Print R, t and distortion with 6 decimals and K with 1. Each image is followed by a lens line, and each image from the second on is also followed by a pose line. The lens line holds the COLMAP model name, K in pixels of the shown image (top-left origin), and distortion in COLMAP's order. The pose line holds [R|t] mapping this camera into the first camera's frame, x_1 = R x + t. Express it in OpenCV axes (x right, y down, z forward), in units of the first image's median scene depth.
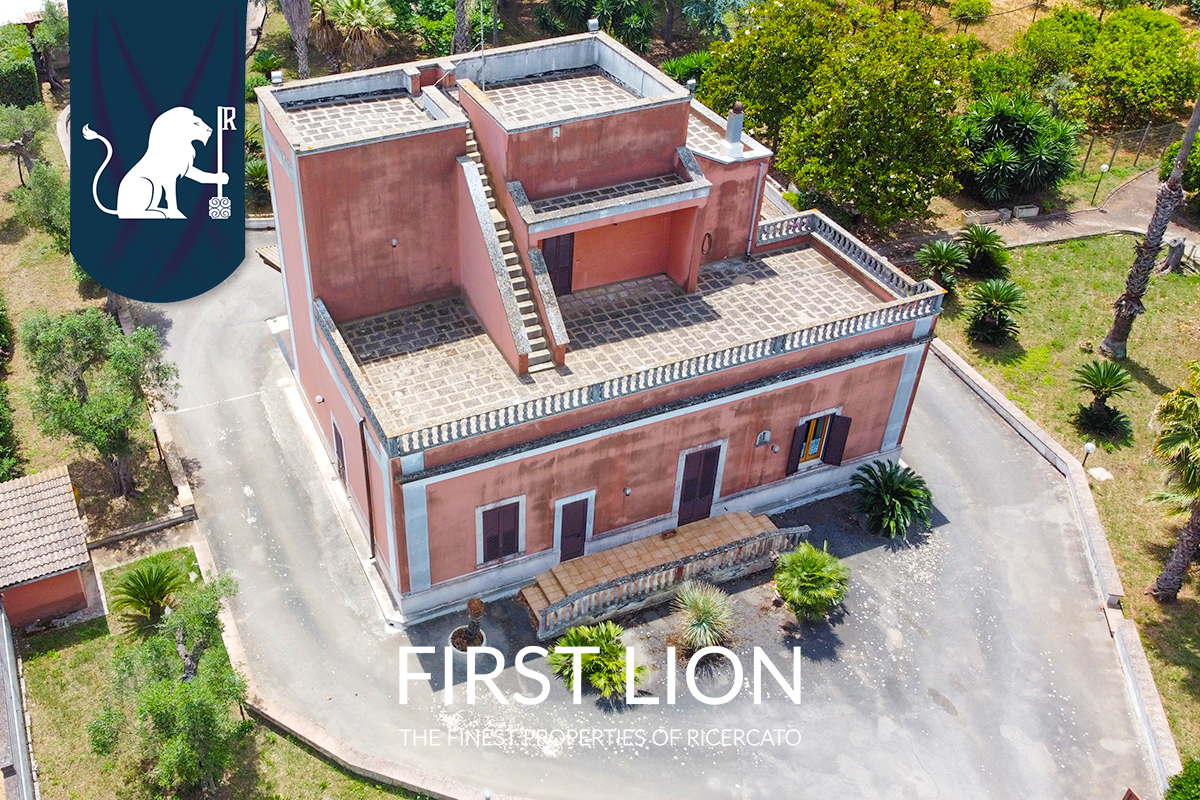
lens RADIAL K [[1132.1, 0, 474.7], [0, 1132.1, 401.7], [0, 0, 1]] dist [-0.001251, 0.002273]
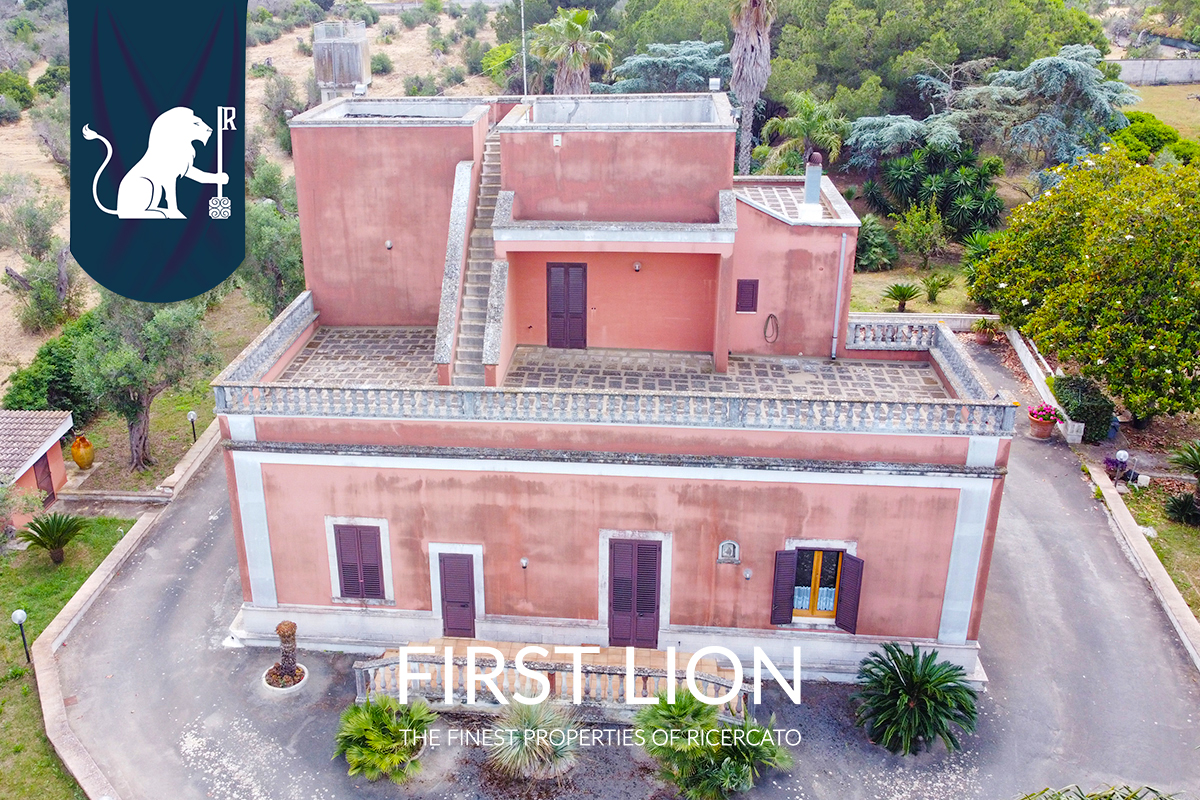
lens RADIAL K [[1098.7, 0, 520.6], [0, 1098.7, 382.7], [0, 0, 1]] dist [-0.002540, 0.000094]
pose [[0.875957, 0.177432, -0.448573, 0.446652], [-0.286643, 0.939375, -0.188178, 0.104552], [0.387989, 0.293417, 0.873711, 0.285106]]
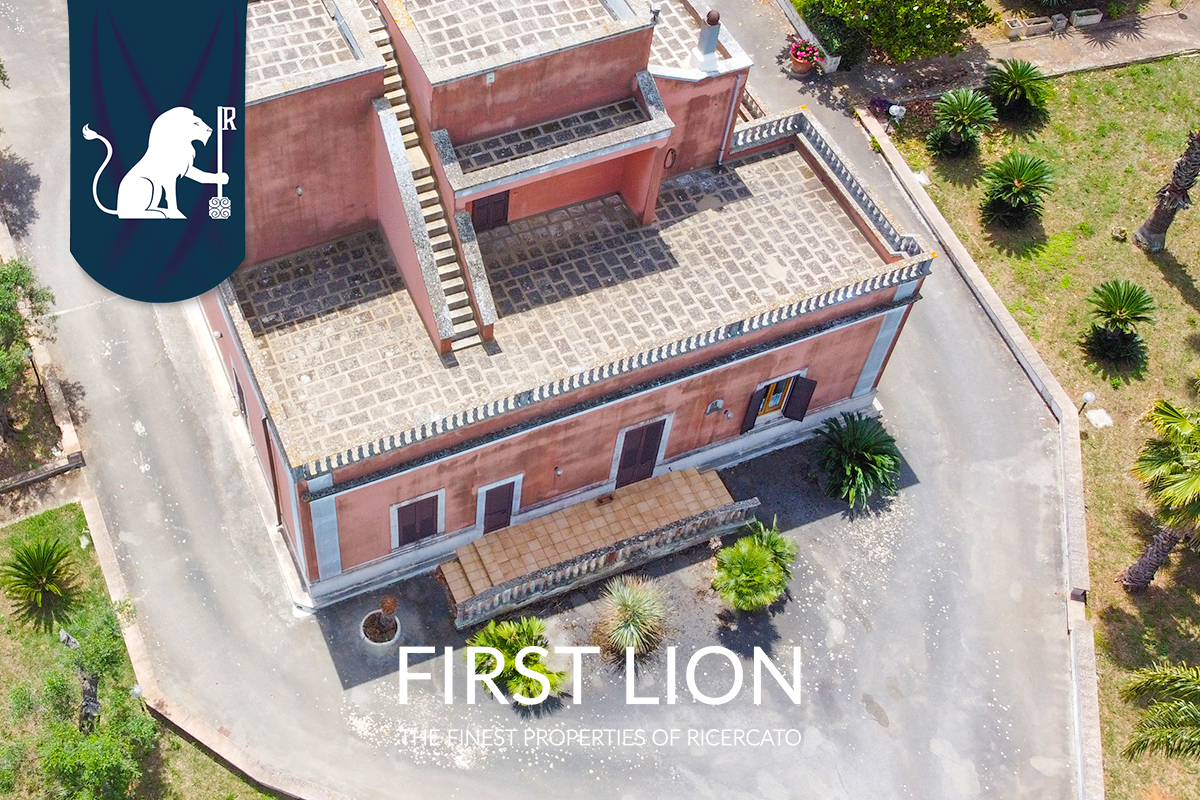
lens RADIAL K [[1446.2, 0, 410.3], [0, 1446.2, 344.9], [0, 0, 1]] dist [0.000479, -0.003986]
pose [[0.999894, 0.014246, -0.003150, 0.017878], [-0.012891, 0.963735, 0.266550, -0.320097], [0.006833, -0.266481, 0.963816, -0.089050]]
